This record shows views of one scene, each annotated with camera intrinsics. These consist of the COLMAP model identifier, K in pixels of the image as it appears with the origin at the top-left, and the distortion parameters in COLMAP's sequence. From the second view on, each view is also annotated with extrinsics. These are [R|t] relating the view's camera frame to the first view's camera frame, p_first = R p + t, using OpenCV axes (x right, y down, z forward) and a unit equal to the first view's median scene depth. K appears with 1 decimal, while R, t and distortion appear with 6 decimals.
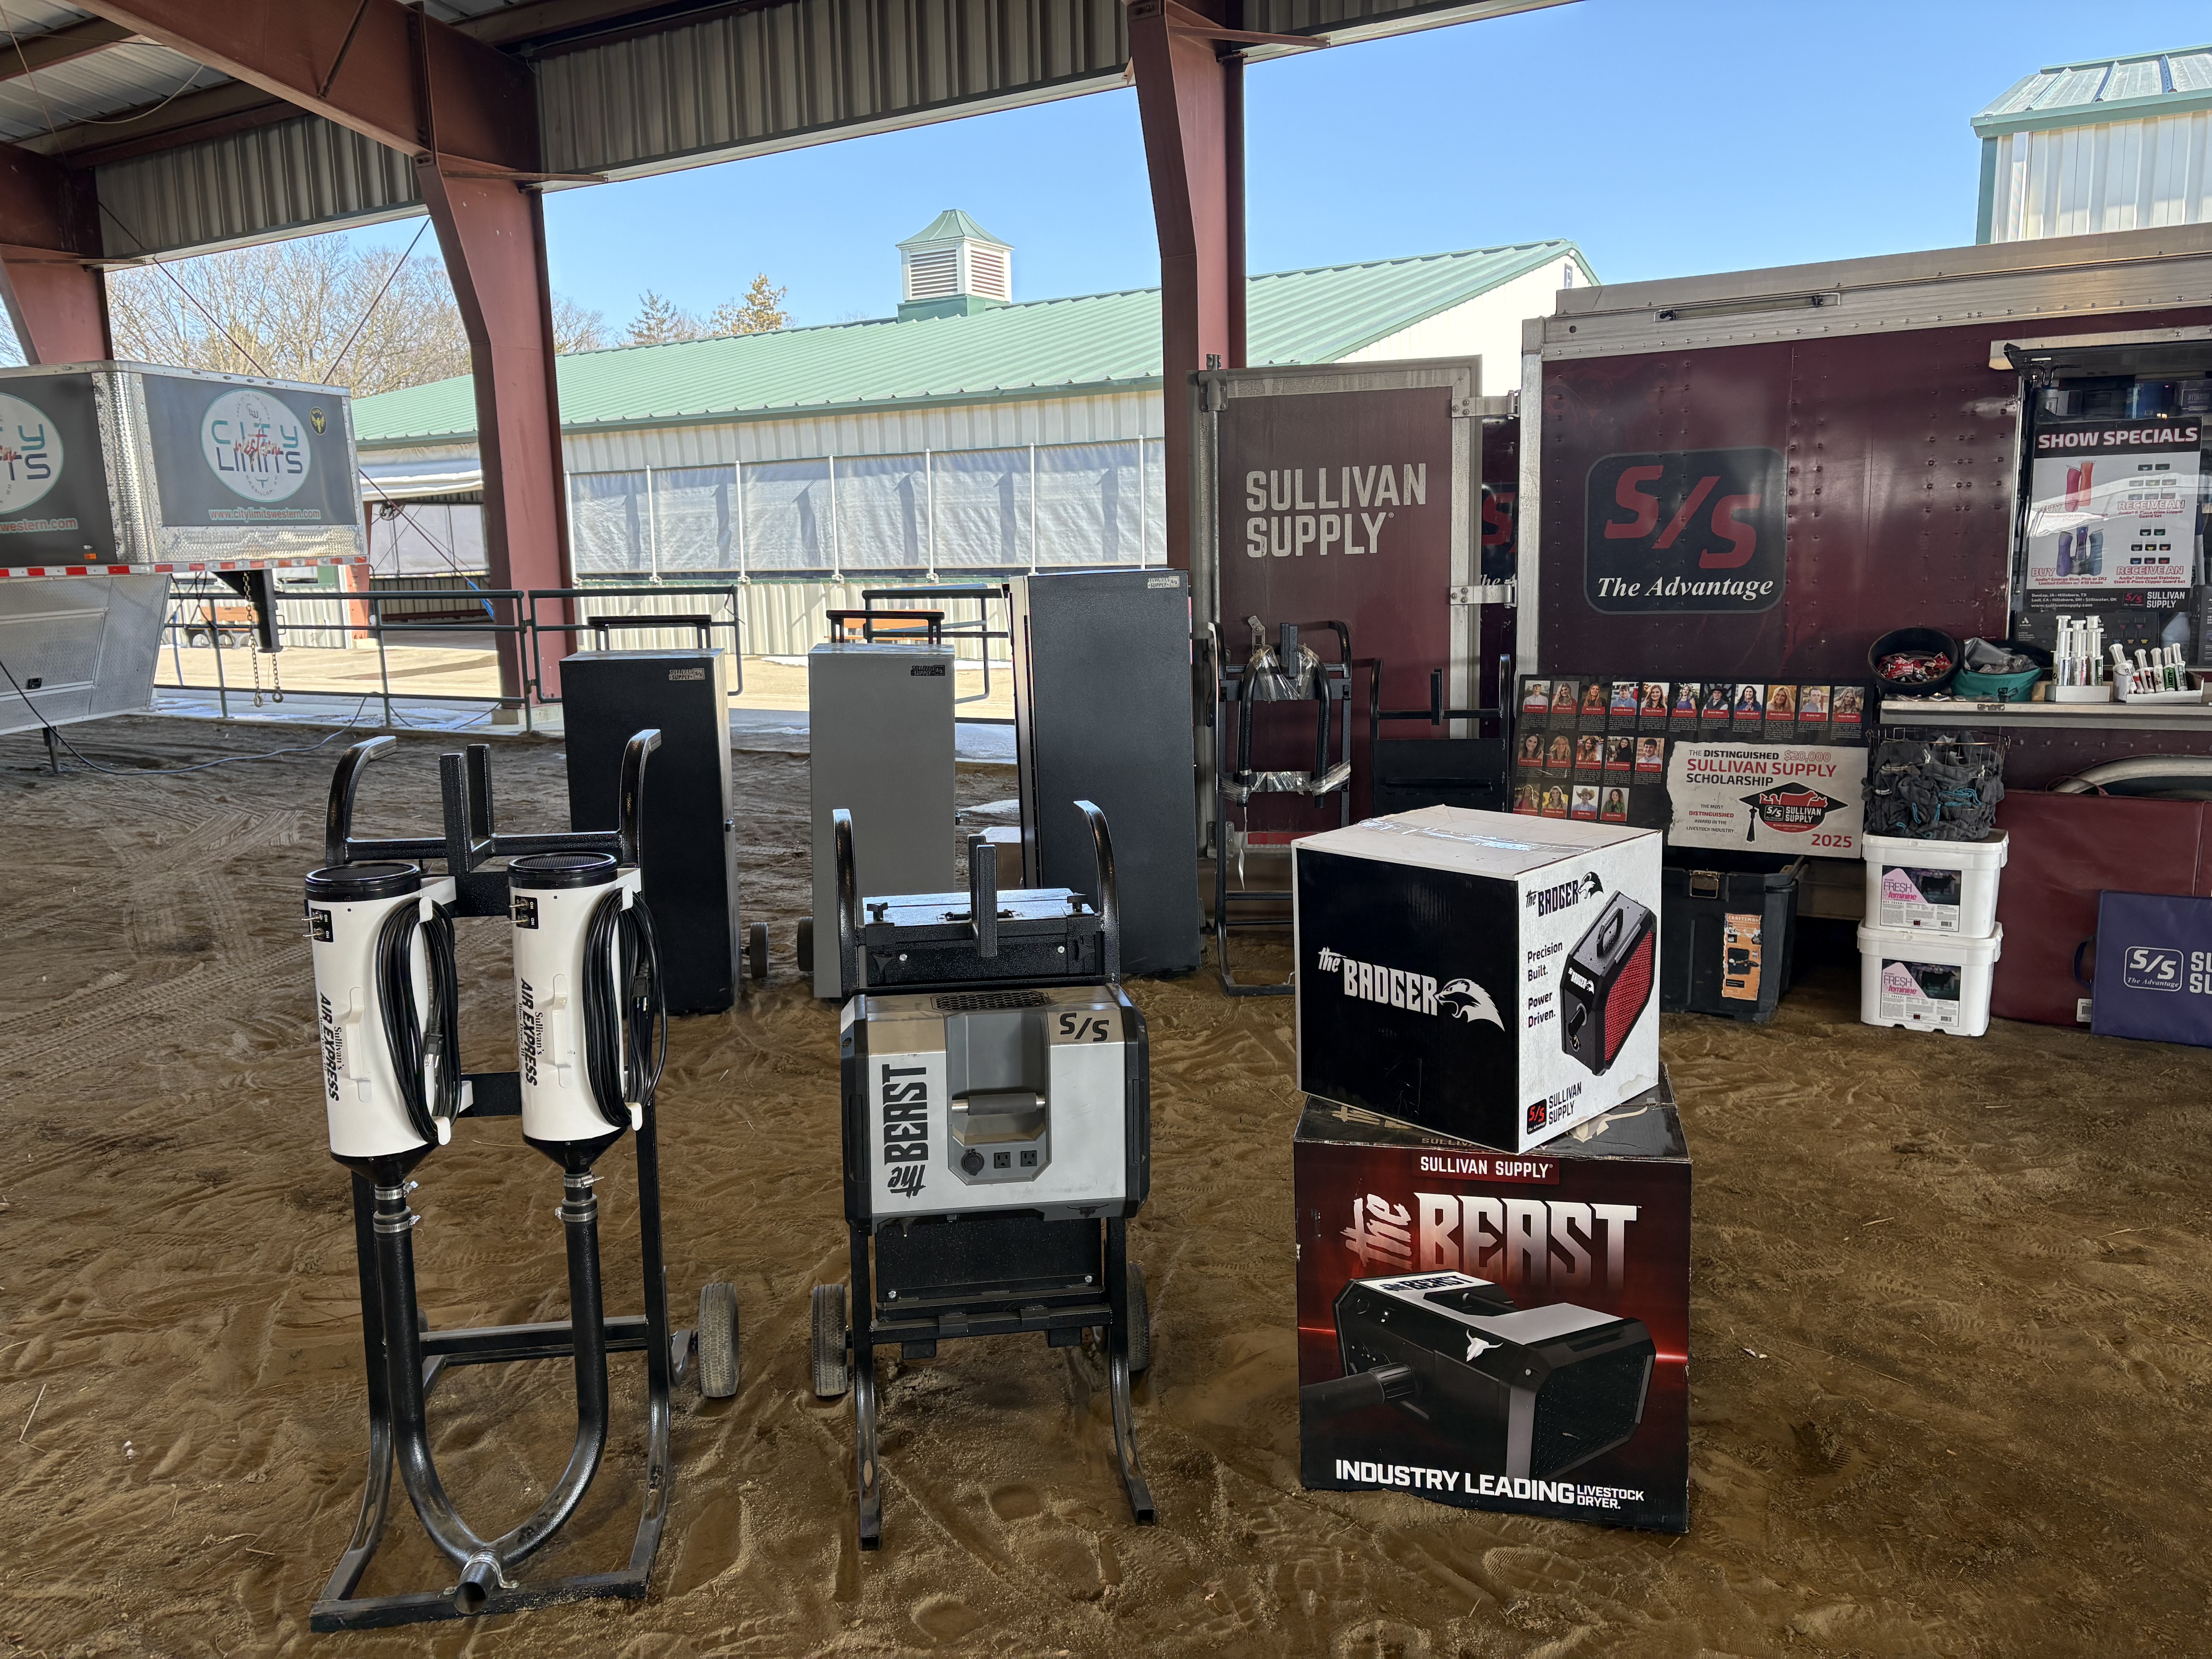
lens RADIAL K [[1652.8, 0, 1106.0], [0, 1652.8, 829.5], [0, 0, 1]] dist [0.056046, -0.055130]
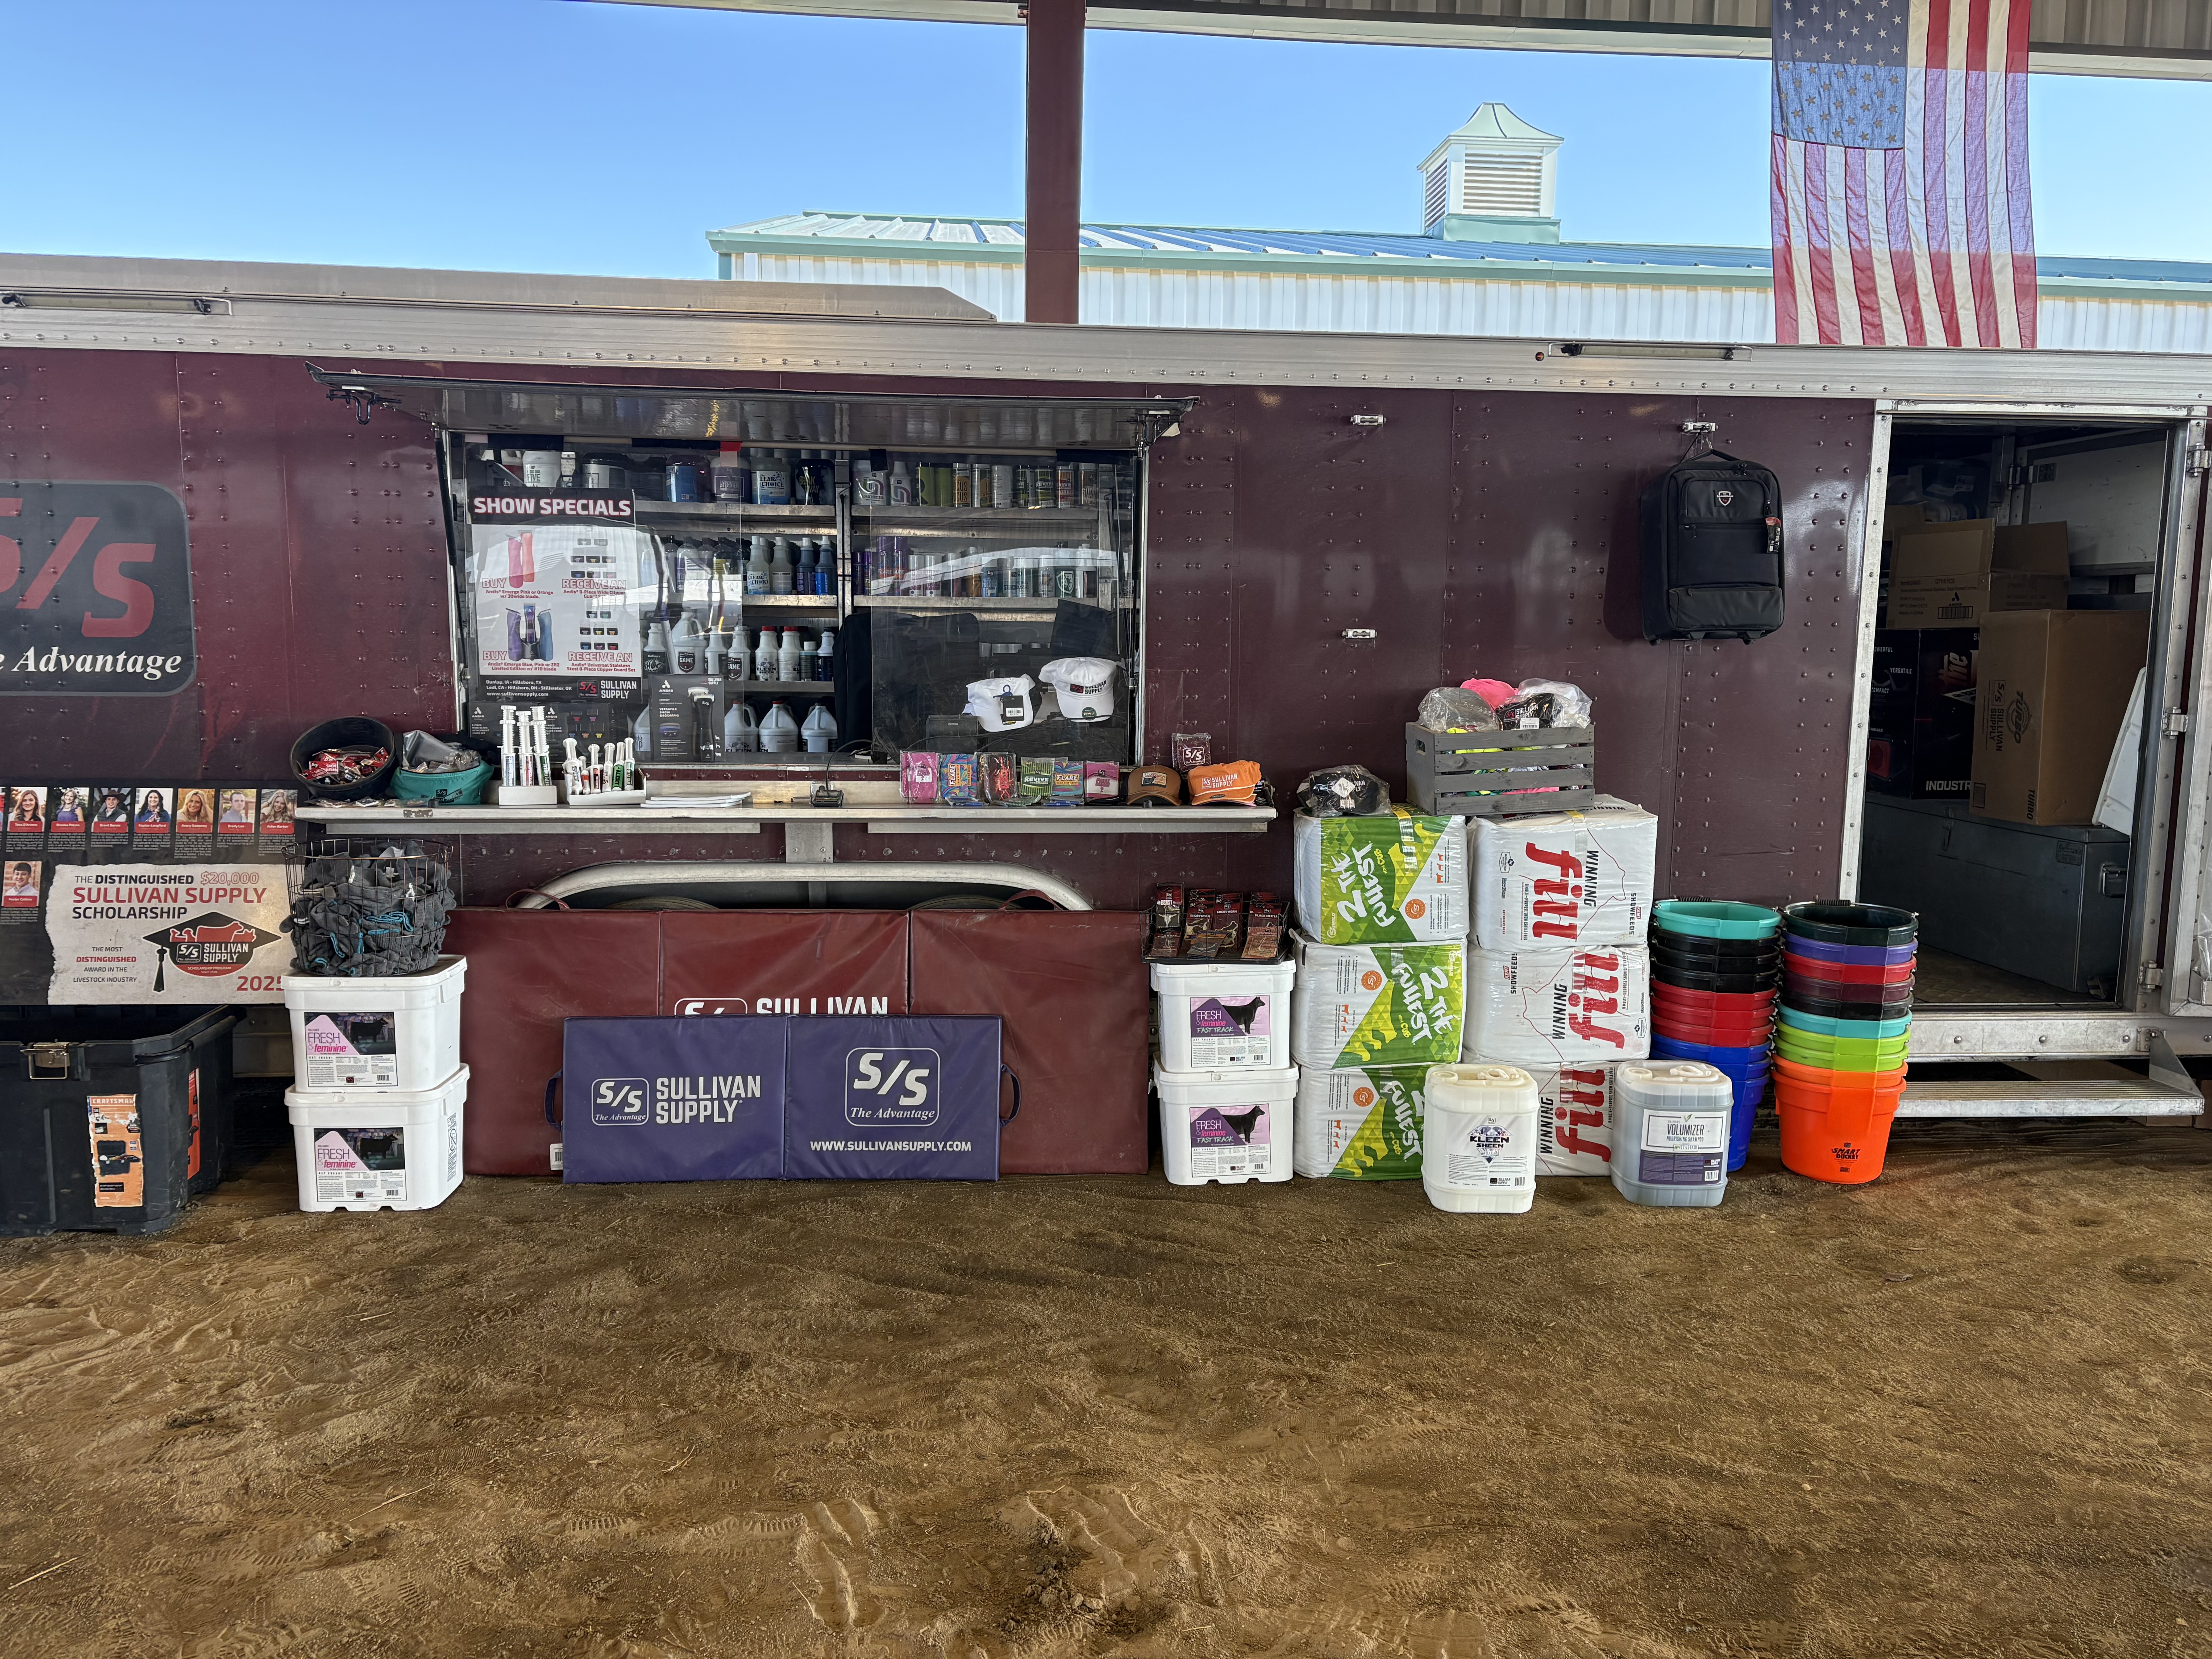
lens RADIAL K [[1642.4, 0, 1103.8], [0, 1642.4, 860.9], [0, 0, 1]] dist [0.035925, -0.005787]
pose [[0.812271, -0.044544, 0.581578, 0.316412], [0.064037, 0.997863, -0.013010, -0.016205], [-0.579755, 0.047810, 0.813387, 0.126190]]
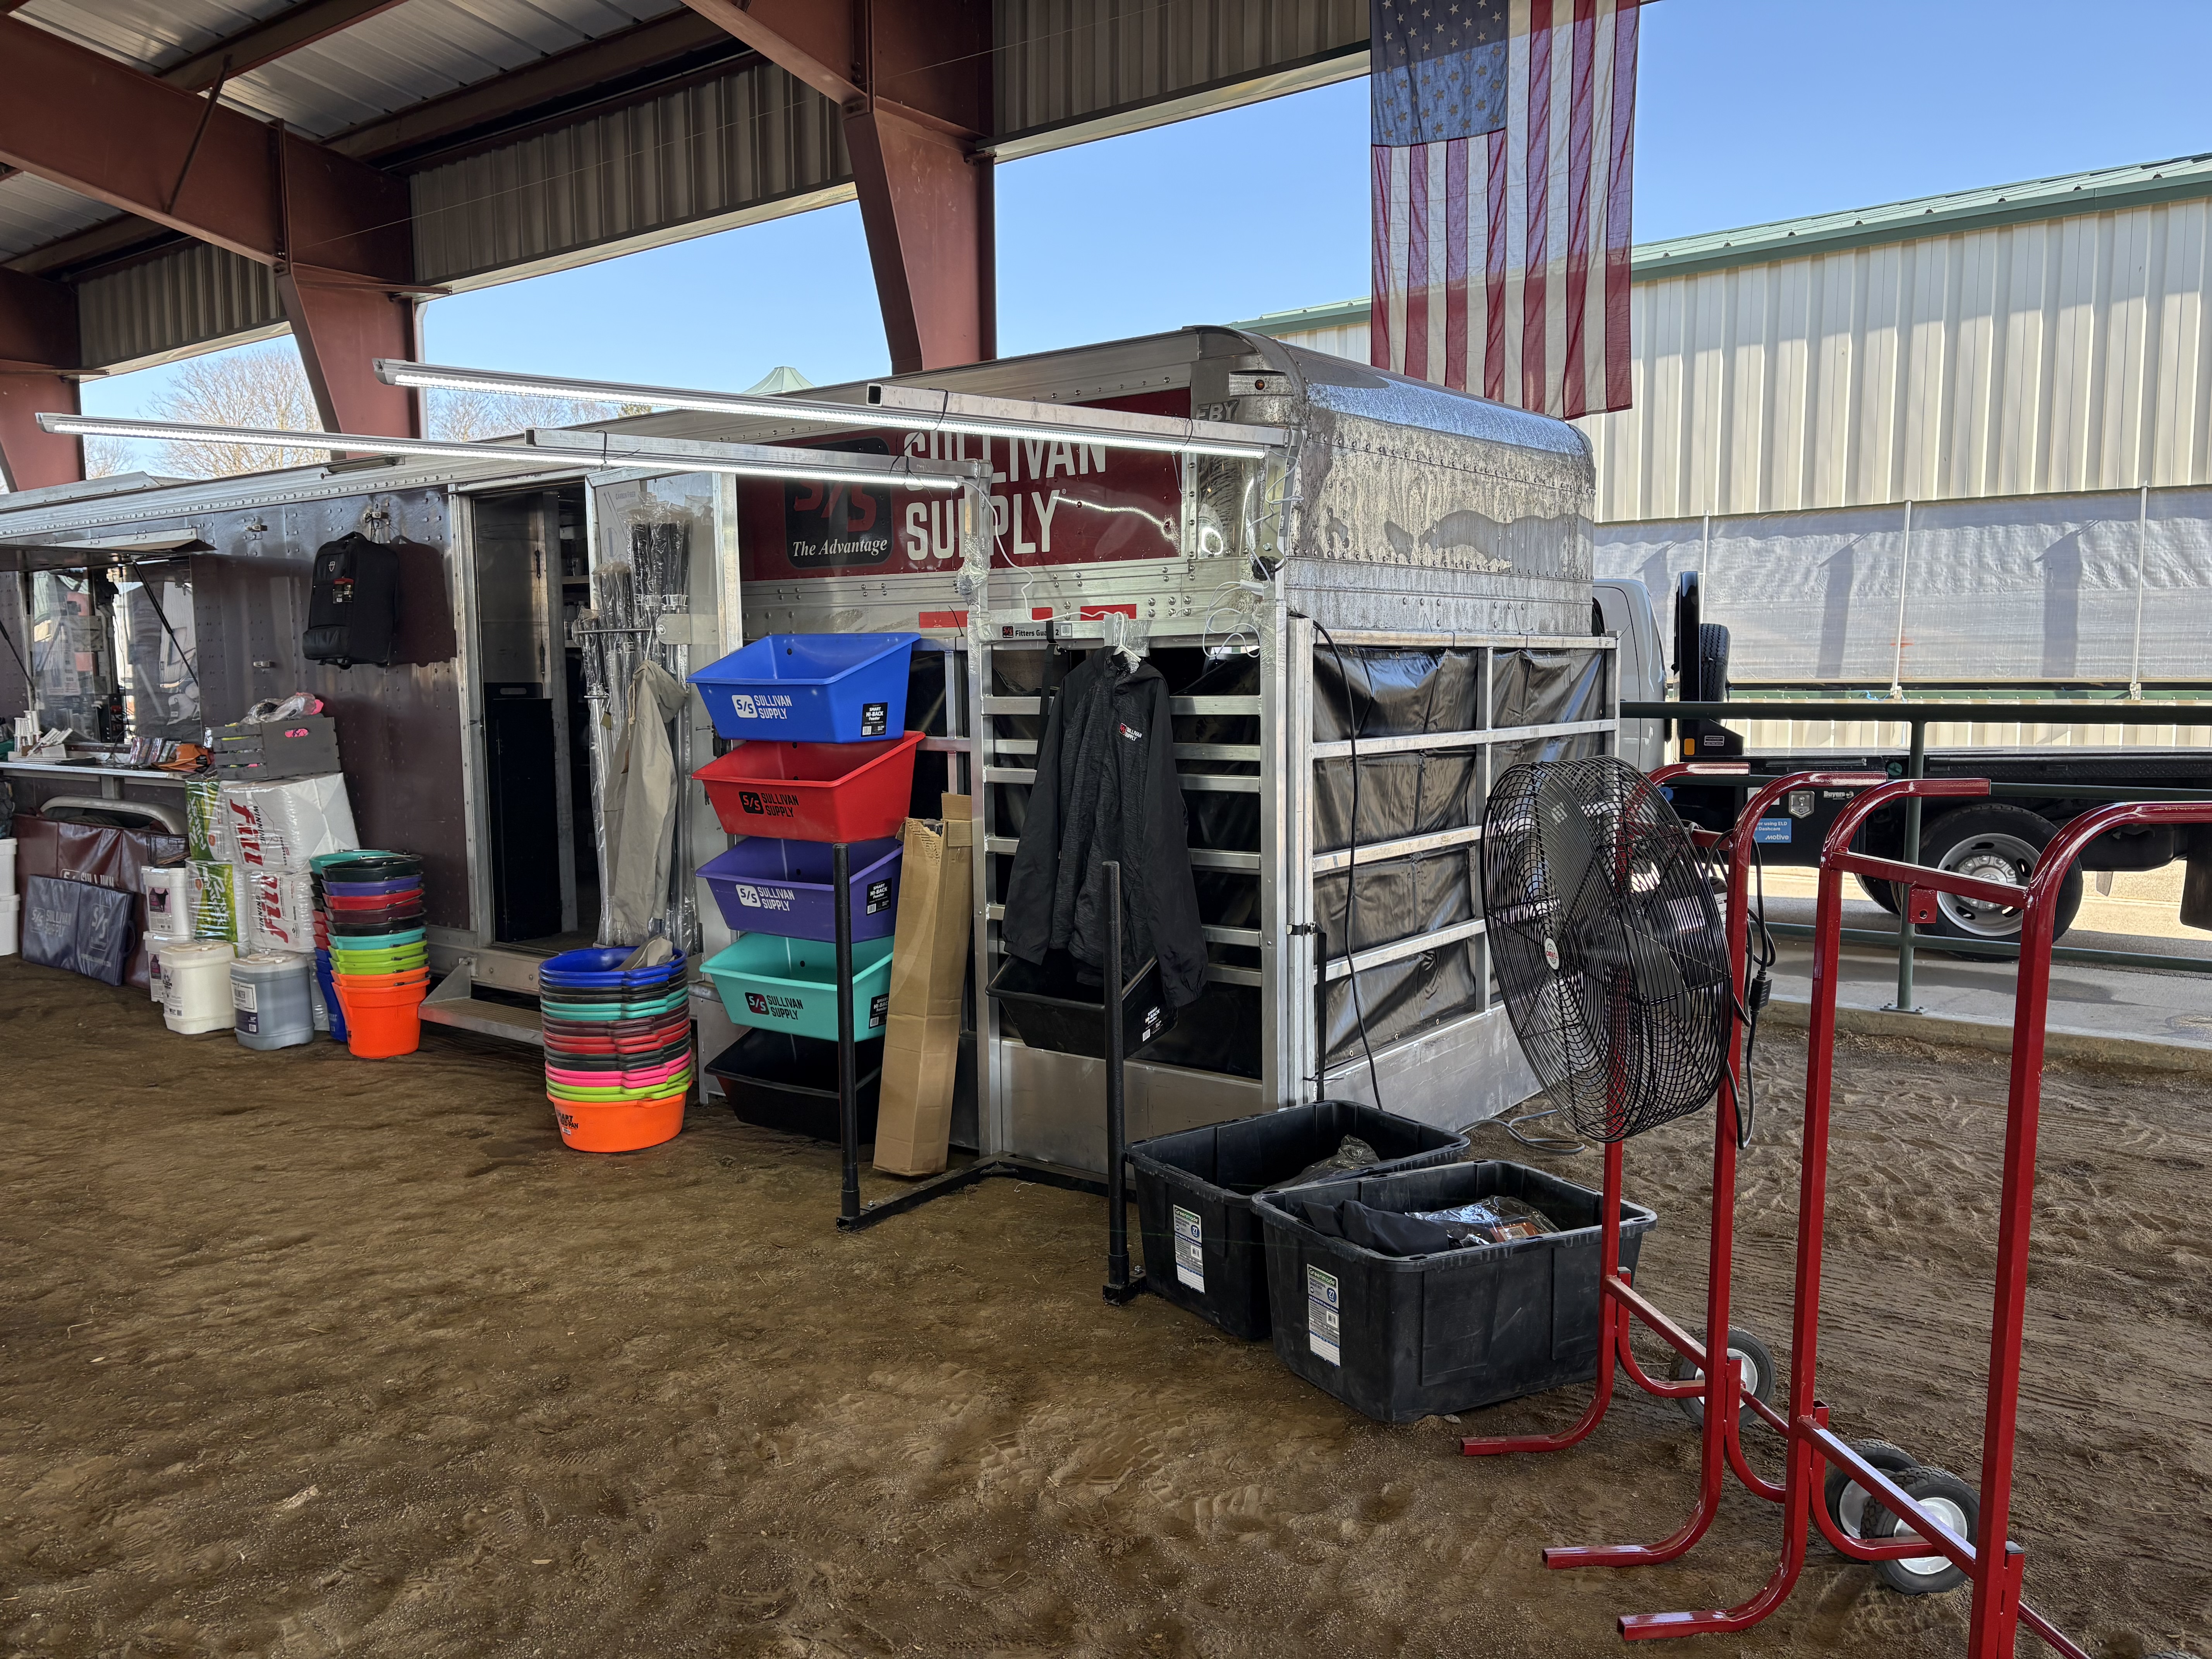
lens RADIAL K [[1652.8, 0, 1106.0], [0, 1652.8, 829.5], [0, 0, 1]] dist [0.056046, -0.055130]
pose [[0.995549, 0.034683, -0.087627, 1.771488], [-0.041542, 0.996111, -0.077703, 0.073264], [0.084591, 0.080998, 0.993118, -0.539525]]
